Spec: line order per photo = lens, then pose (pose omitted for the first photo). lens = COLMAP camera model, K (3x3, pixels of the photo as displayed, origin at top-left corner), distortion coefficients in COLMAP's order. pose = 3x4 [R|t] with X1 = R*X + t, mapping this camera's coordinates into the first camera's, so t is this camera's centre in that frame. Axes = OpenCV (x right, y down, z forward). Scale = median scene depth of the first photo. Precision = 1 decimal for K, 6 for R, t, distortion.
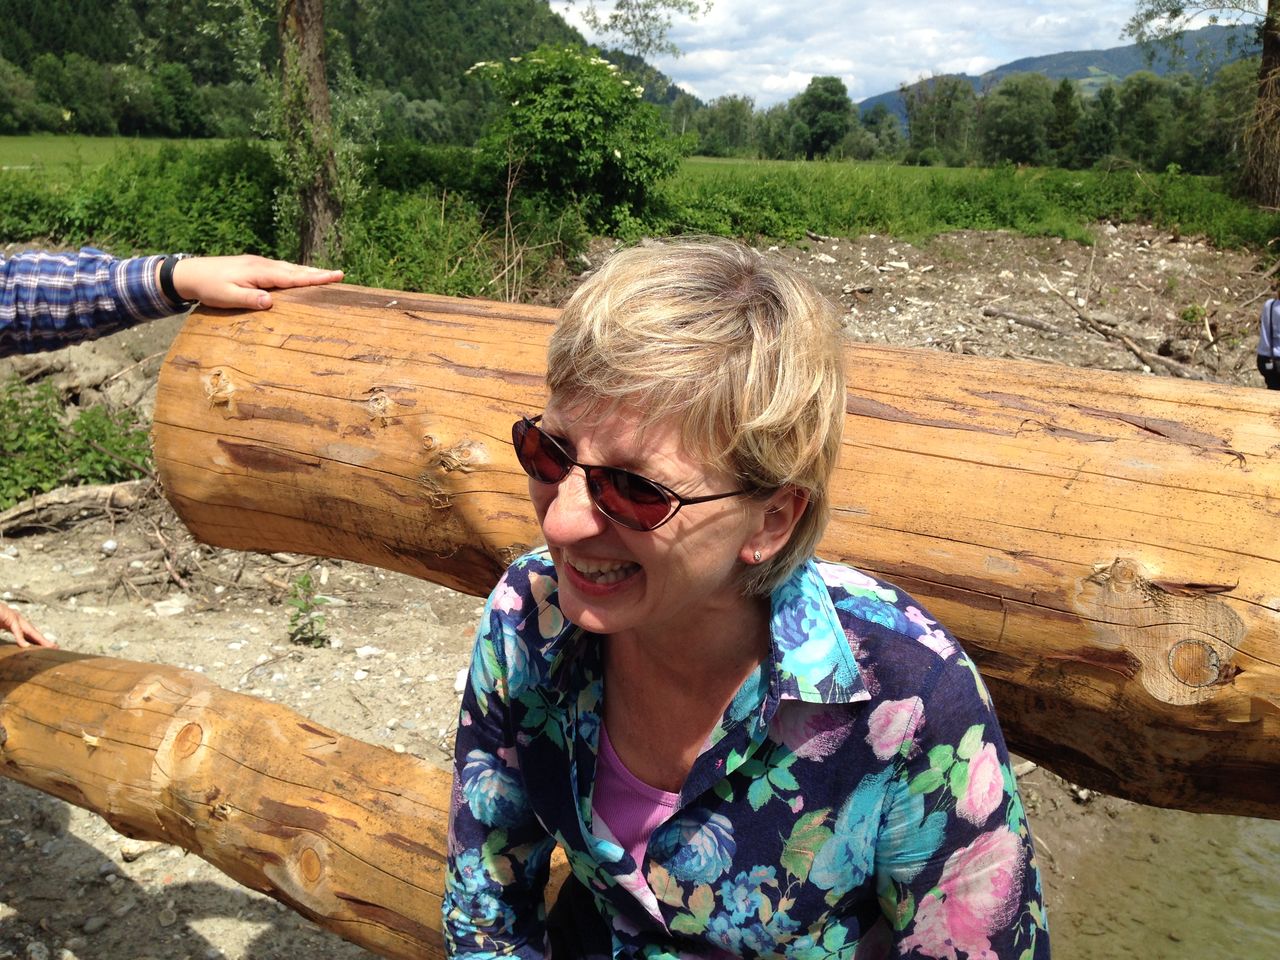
lens RADIAL K [[1160.7, 0, 640.0], [0, 1160.7, 480.0], [0, 0, 1]] dist [0.100661, -0.201631]
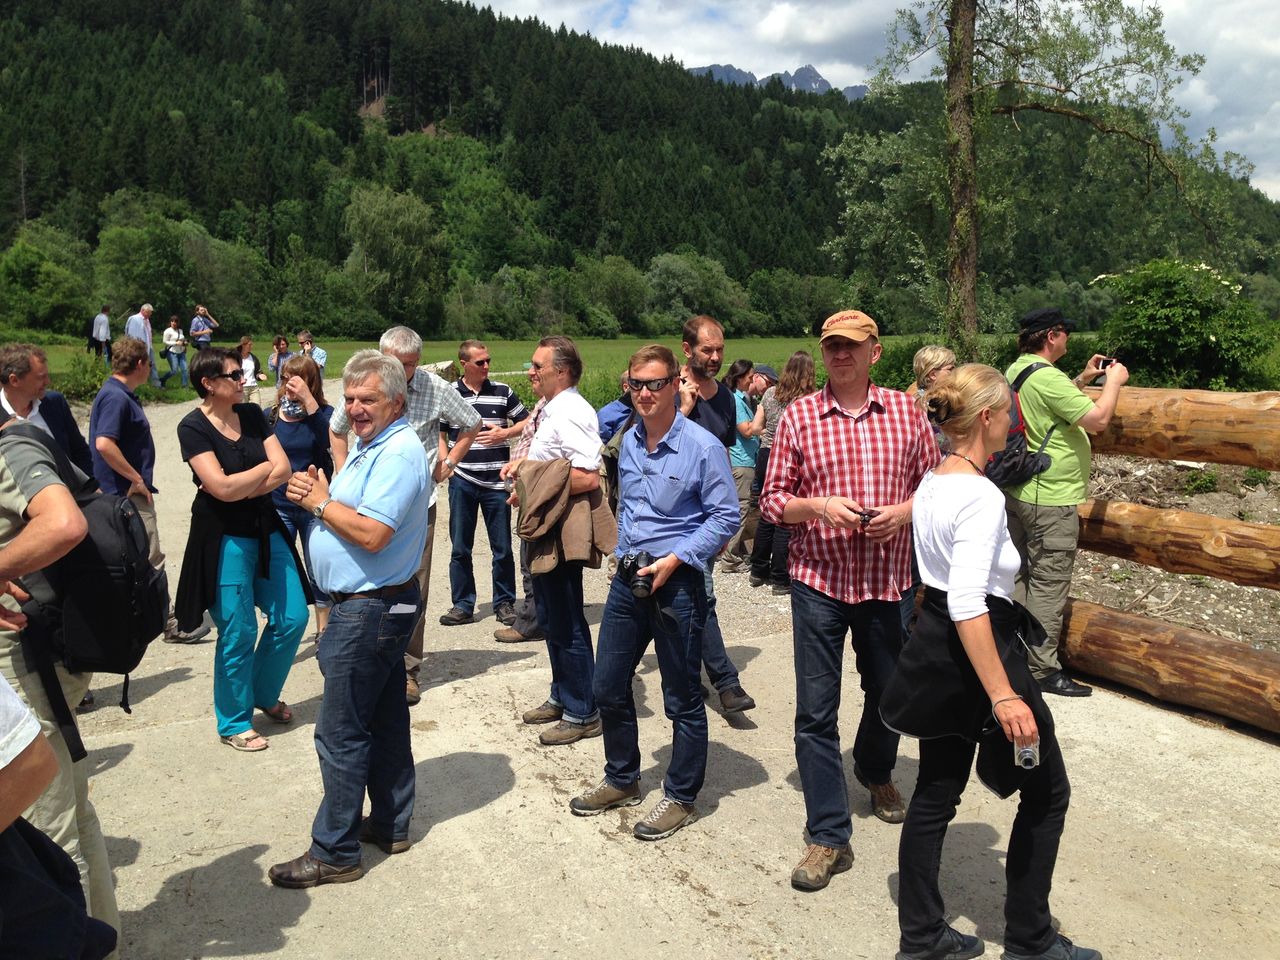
lens RADIAL K [[1160.7, 0, 640.0], [0, 1160.7, 480.0], [0, 0, 1]] dist [0.100661, -0.201631]
pose [[0.853896, 0.026513, -0.519768, 0.112855], [-0.107116, 0.986273, -0.125665, 0.092533], [0.509302, 0.162980, 0.845014, -0.342763]]
